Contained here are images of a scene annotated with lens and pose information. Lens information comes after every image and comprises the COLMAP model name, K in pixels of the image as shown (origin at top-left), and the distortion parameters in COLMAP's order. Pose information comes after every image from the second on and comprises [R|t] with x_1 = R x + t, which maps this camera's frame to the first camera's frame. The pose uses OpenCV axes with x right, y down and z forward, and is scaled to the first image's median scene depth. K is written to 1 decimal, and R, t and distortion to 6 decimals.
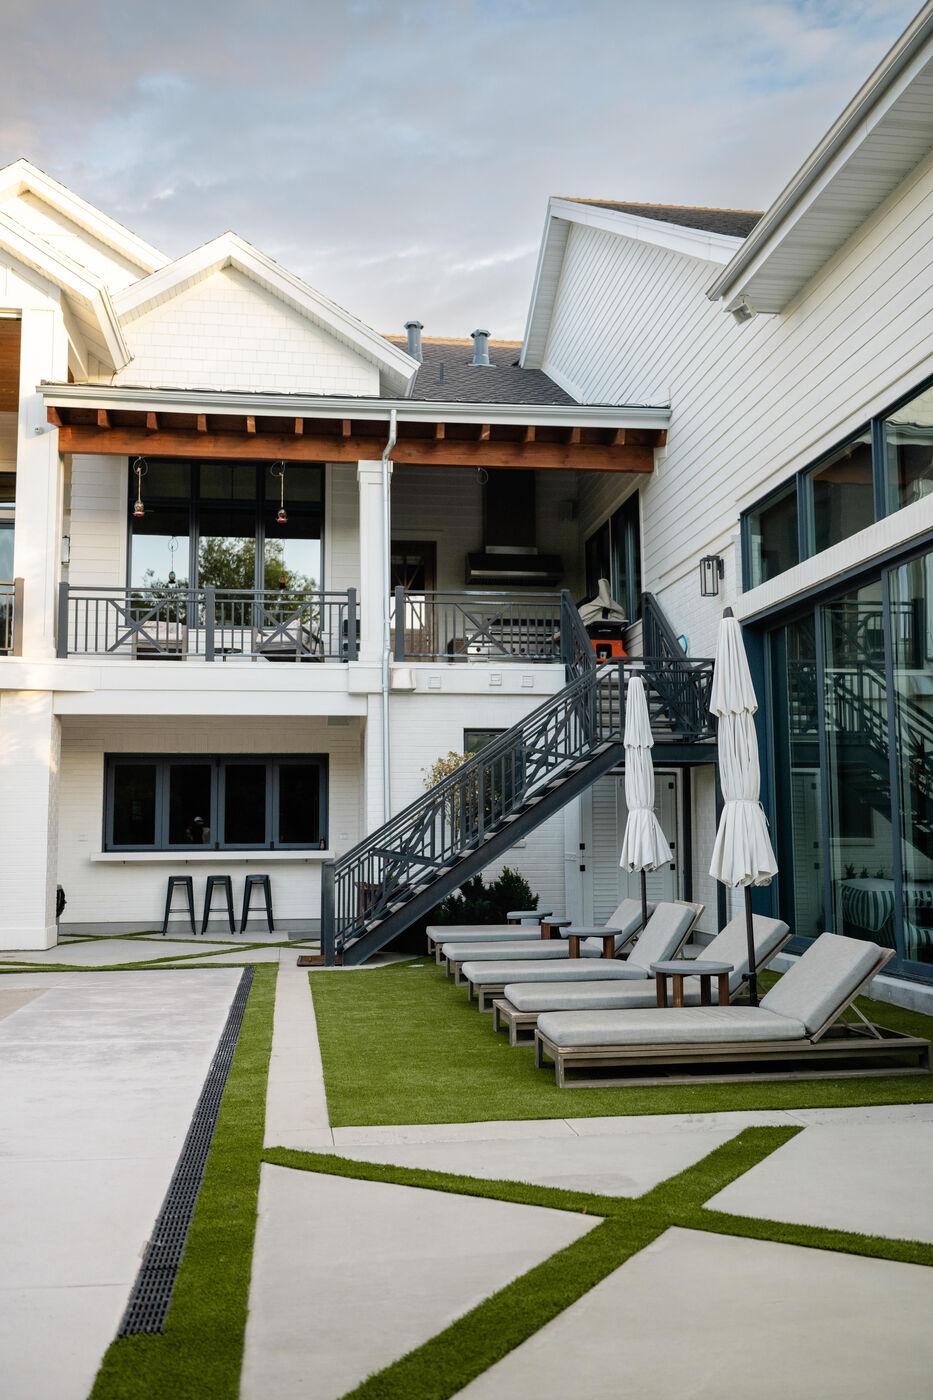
lens RADIAL K [[1212.8, 0, 466.5], [0, 1212.8, 700.0], [0, 0, 1]] dist [-0.005114, -0.003017]
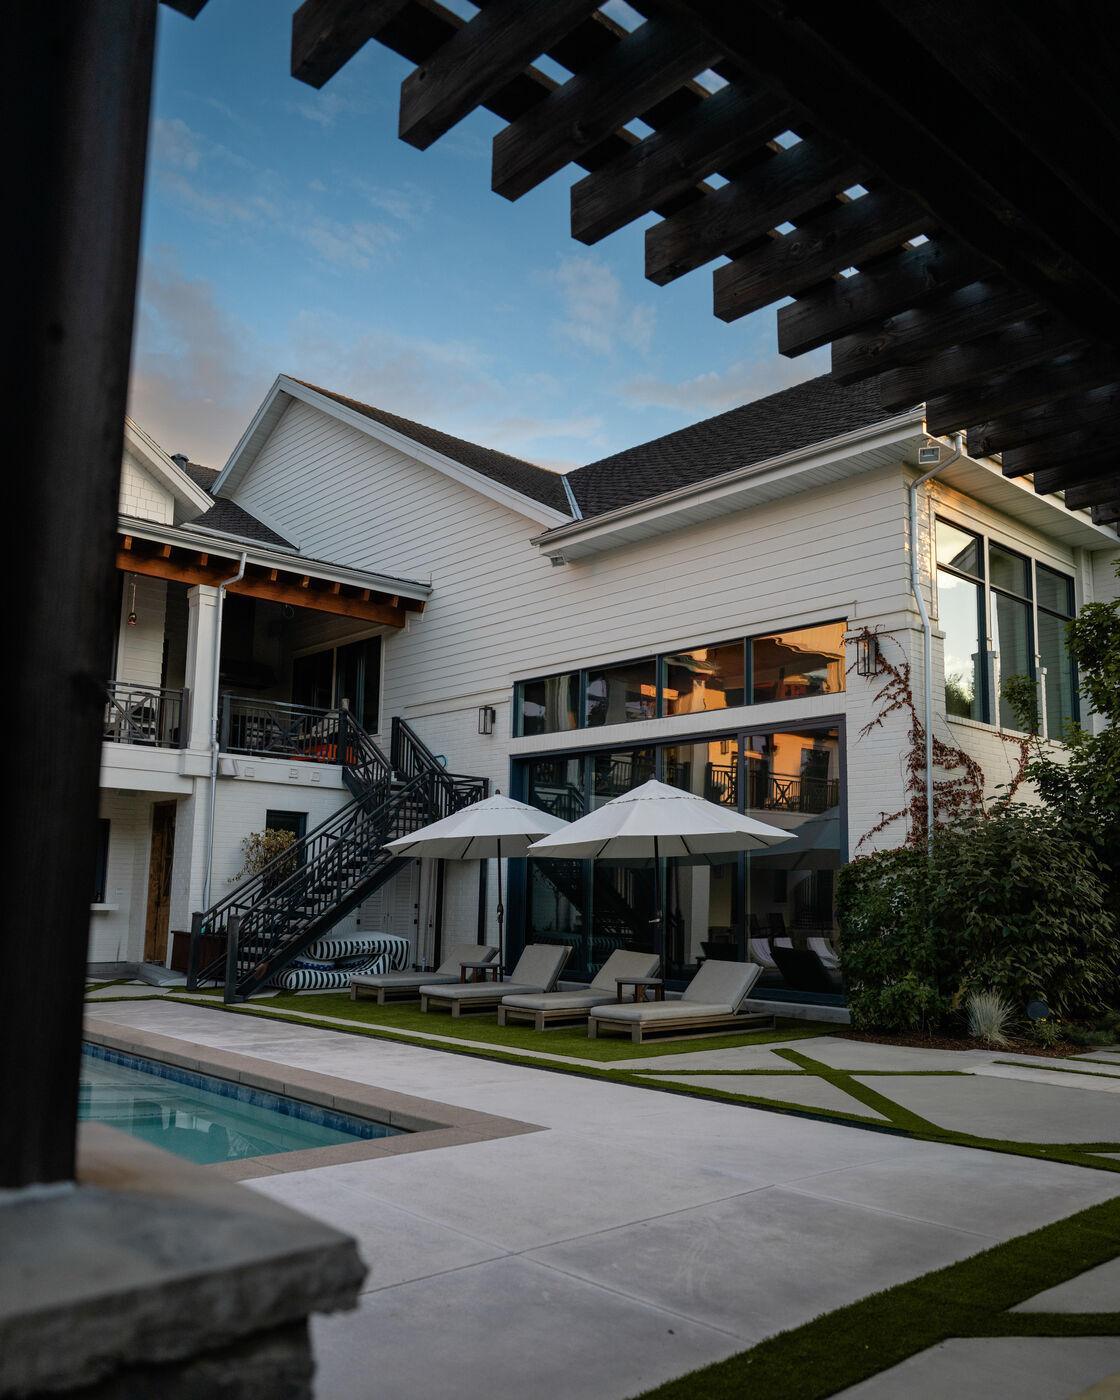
lens RADIAL K [[1088.1, 0, 557.7], [0, 1088.1, 746.6], [0, 0, 1]] dist [0.000308, -0.000390]
pose [[0.833194, 0.099716, 0.543916, -0.377362], [-0.087740, 0.994986, -0.048007, -0.014530], [-0.545976, -0.007724, 0.837765, -0.118733]]
